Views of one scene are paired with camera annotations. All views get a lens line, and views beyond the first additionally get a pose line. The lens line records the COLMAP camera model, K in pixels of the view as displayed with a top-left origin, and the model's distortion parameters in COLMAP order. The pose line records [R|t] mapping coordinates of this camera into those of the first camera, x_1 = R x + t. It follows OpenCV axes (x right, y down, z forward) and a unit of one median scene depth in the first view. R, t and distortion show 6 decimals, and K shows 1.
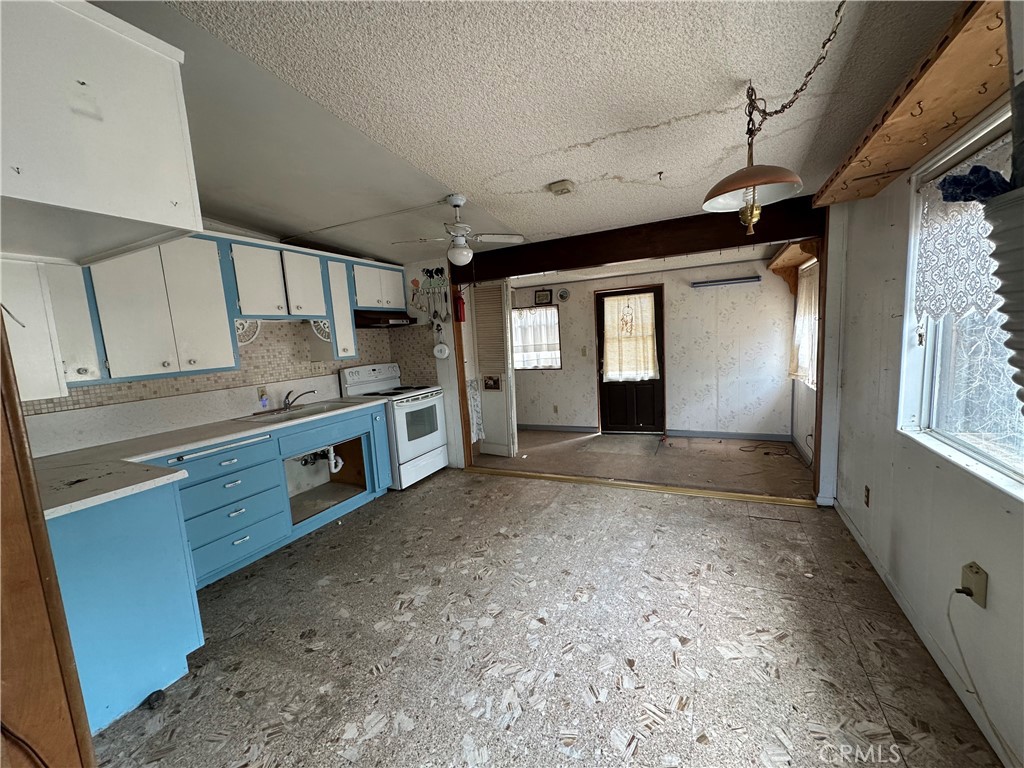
lens RADIAL K [[407.7, 0, 514.3], [0, 407.7, 384.9], [0, 0, 1]] dist [-0.002628, 0.000257]
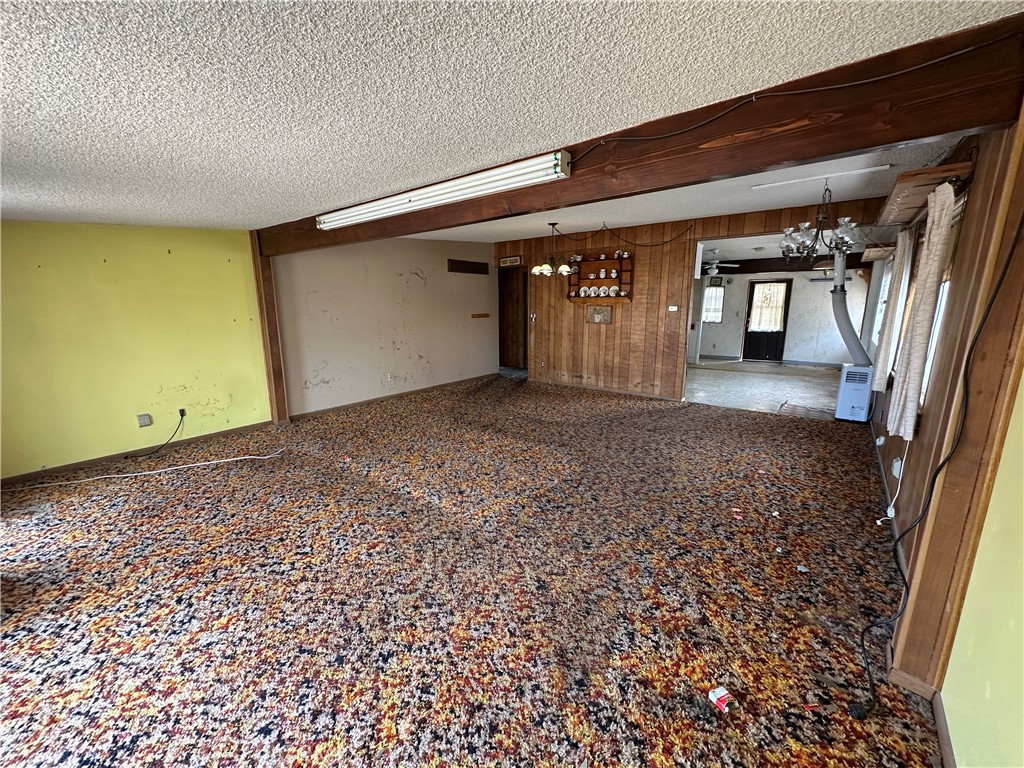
lens RADIAL K [[407.7, 0, 516.0], [0, 407.7, 387.4], [0, 0, 1]] dist [-0.002628, 0.000257]
pose [[0.975056, 0.099874, -0.198218, -0.406026], [-0.081278, 0.991677, 0.099851, 0.144105], [0.206541, -0.081250, 0.975059, -1.003263]]
